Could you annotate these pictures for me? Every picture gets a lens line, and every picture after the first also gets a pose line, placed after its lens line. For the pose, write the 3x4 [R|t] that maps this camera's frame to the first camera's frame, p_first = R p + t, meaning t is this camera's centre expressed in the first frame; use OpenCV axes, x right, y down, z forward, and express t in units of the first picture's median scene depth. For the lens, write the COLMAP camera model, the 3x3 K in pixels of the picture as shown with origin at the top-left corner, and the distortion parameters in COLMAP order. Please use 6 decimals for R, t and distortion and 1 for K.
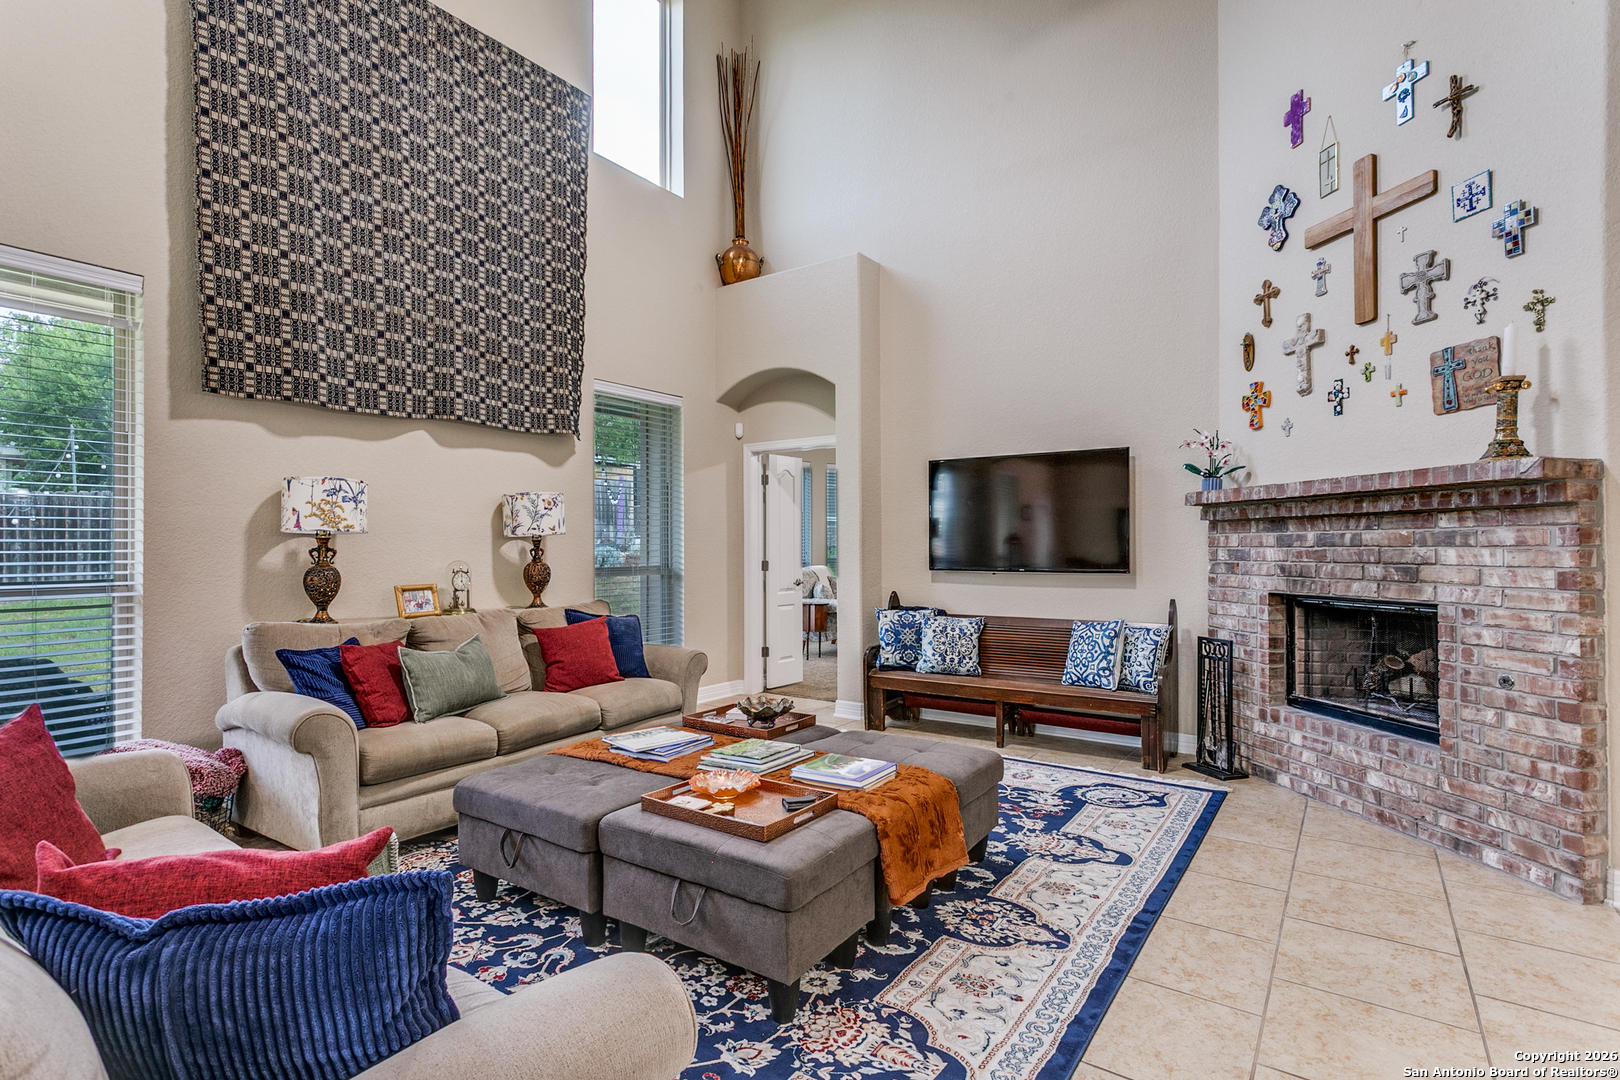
lens RADIAL K [[789.0, 0, 809.2], [0, 789.0, 535.7], [0, 0, 1]] dist [0.008777, 0.001972]
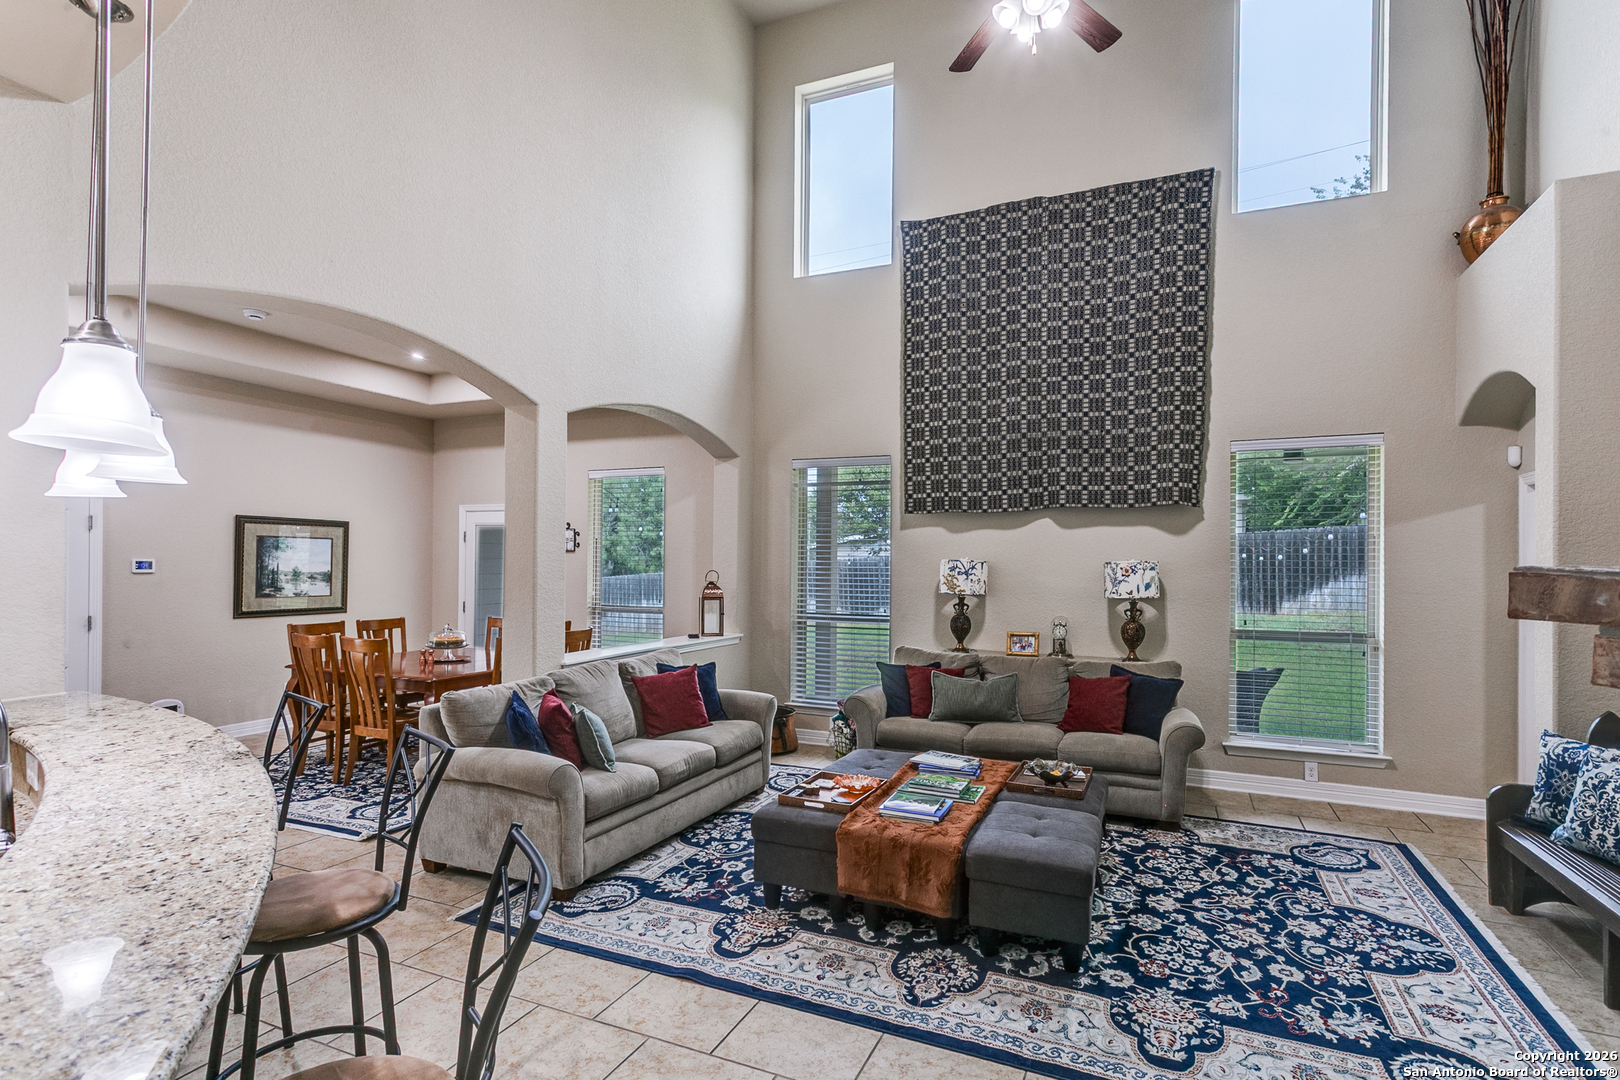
lens RADIAL K [[797.1, 0, 805.8], [0, 797.1, 560.3], [0, 0, 1]] dist [0.013084, -0.006008]
pose [[0.188399, -0.000368, -0.982092, 0.887309], [0.002019, 0.999998, 0.000013, -0.070613], [0.982090, -0.001985, 0.188400, 0.401368]]
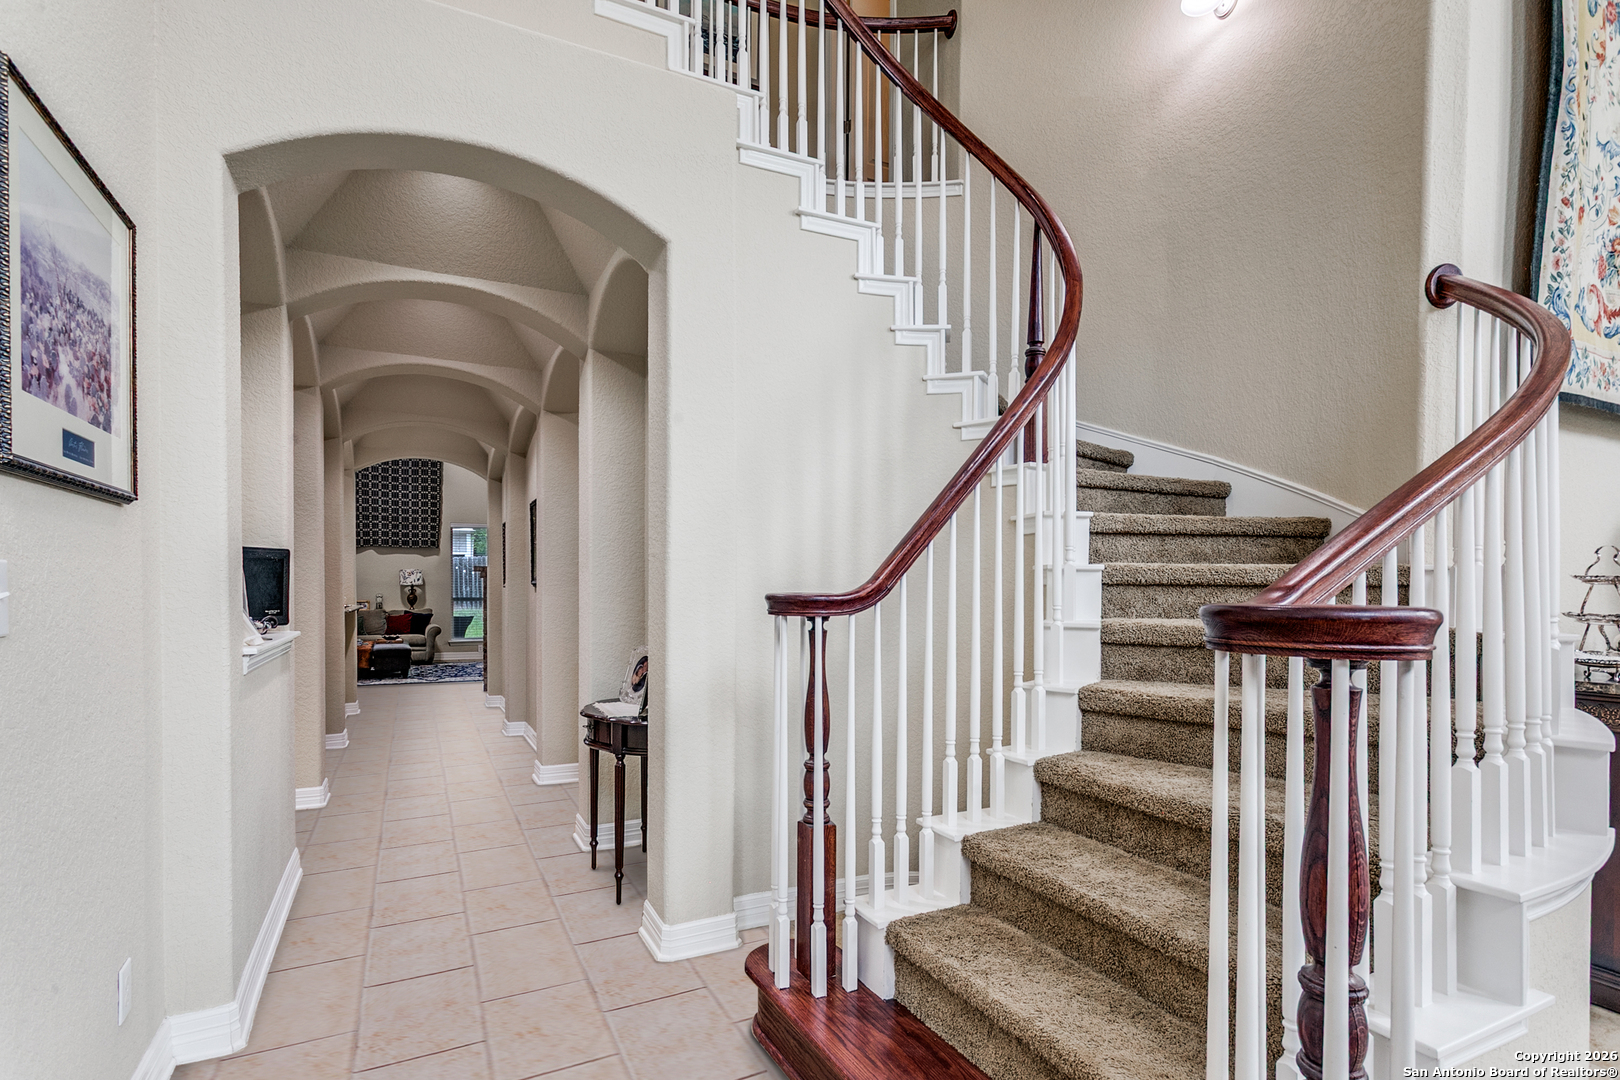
lens RADIAL K [[789.0, 0, 805.3], [0, 789.0, 589.0], [0, 0, 1]] dist [0.008777, 0.001972]
pose [[0.882311, 0.008344, -0.470593, 2.777696], [0.000920, 0.999810, 0.019450, -0.048057], [0.470666, -0.017594, 0.882136, -1.025192]]
